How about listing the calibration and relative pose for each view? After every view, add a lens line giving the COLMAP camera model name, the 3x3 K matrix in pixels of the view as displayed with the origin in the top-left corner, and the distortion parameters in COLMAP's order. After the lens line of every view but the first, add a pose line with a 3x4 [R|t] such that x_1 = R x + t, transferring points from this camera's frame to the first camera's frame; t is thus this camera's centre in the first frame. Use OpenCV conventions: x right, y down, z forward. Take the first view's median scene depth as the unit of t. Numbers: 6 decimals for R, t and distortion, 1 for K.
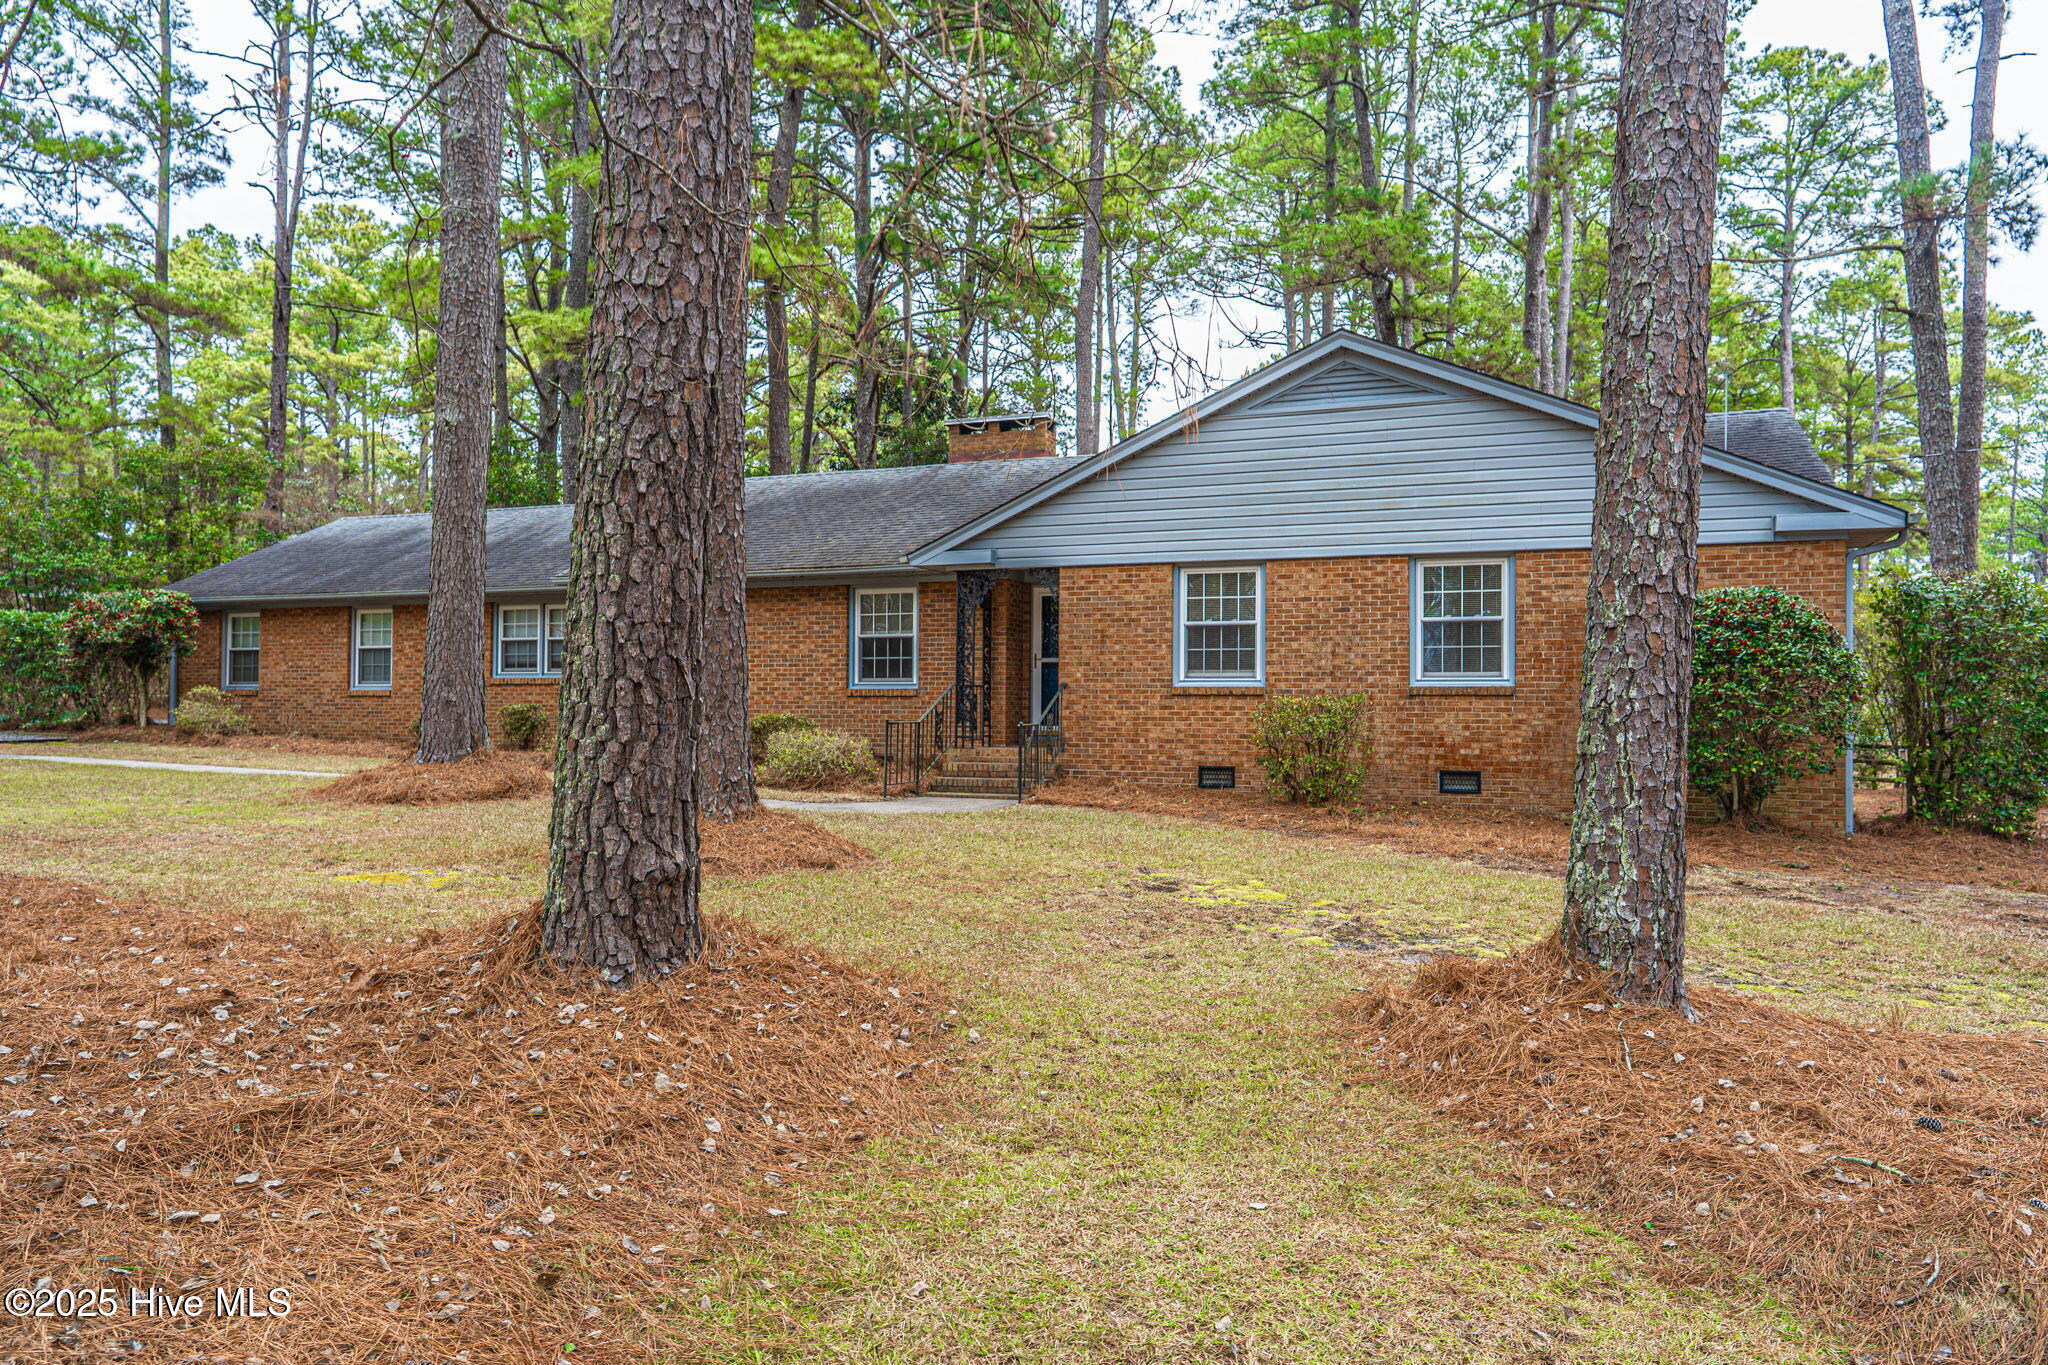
lens RADIAL K [[1367.3, 0, 996.8], [0, 1367.3, 687.7], [0, 0, 1]] dist [-0.001809, -0.000807]
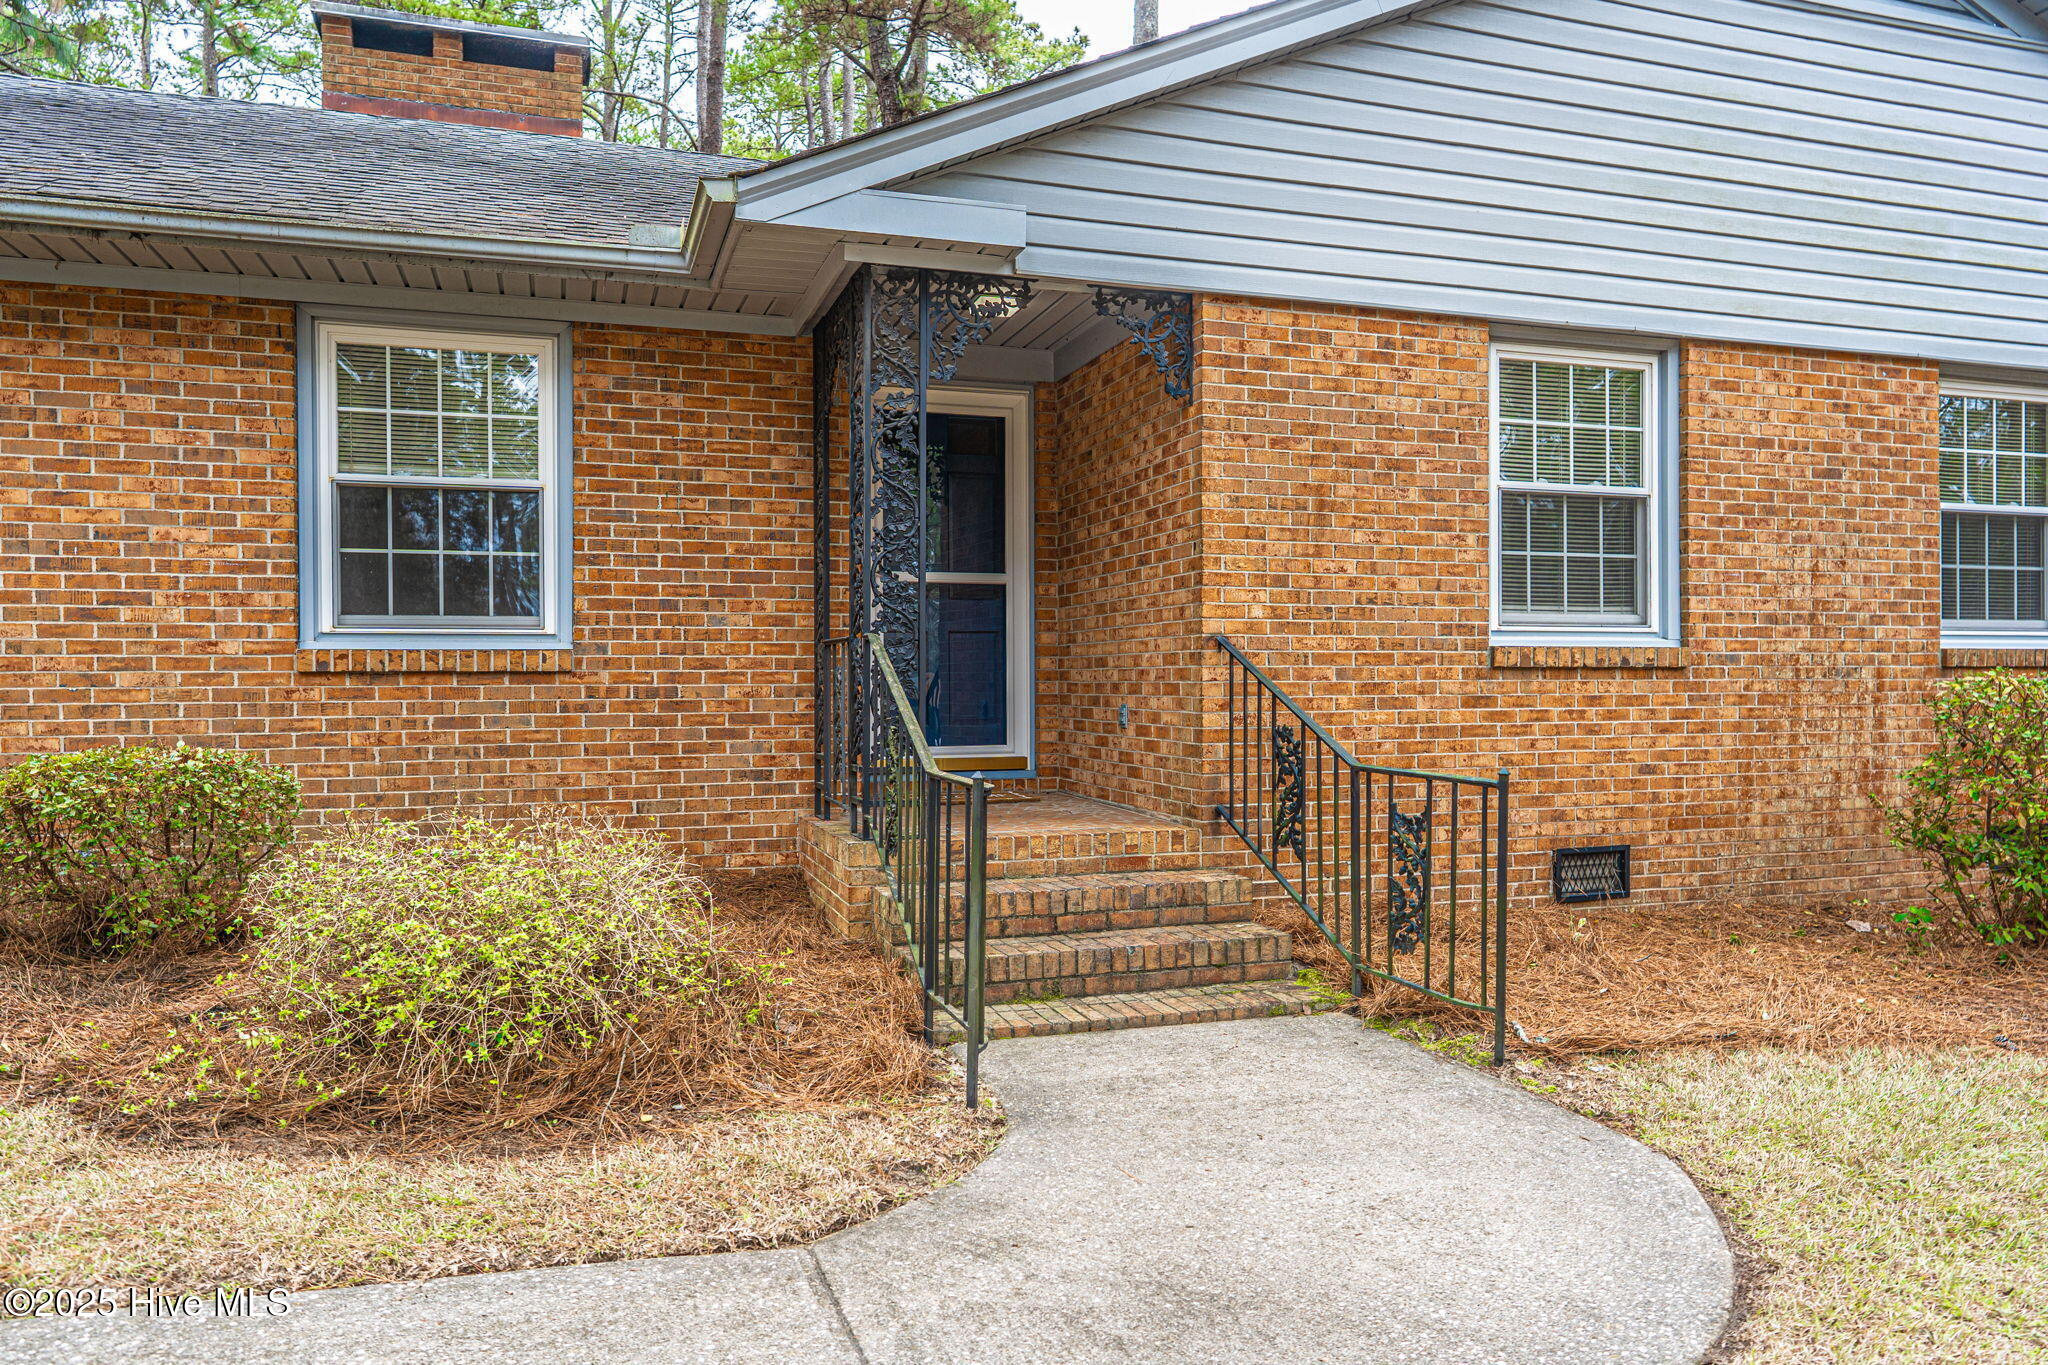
lens RADIAL K [[1367.3, 0, 996.8], [0, 1367.3, 687.7], [0, 0, 1]] dist [-0.001809, -0.000807]
pose [[0.758362, -0.014013, 0.651684, -0.226446], [-0.003531, 0.999666, 0.025605, 0.001474], [-0.651825, -0.021719, 0.758059, 0.801977]]
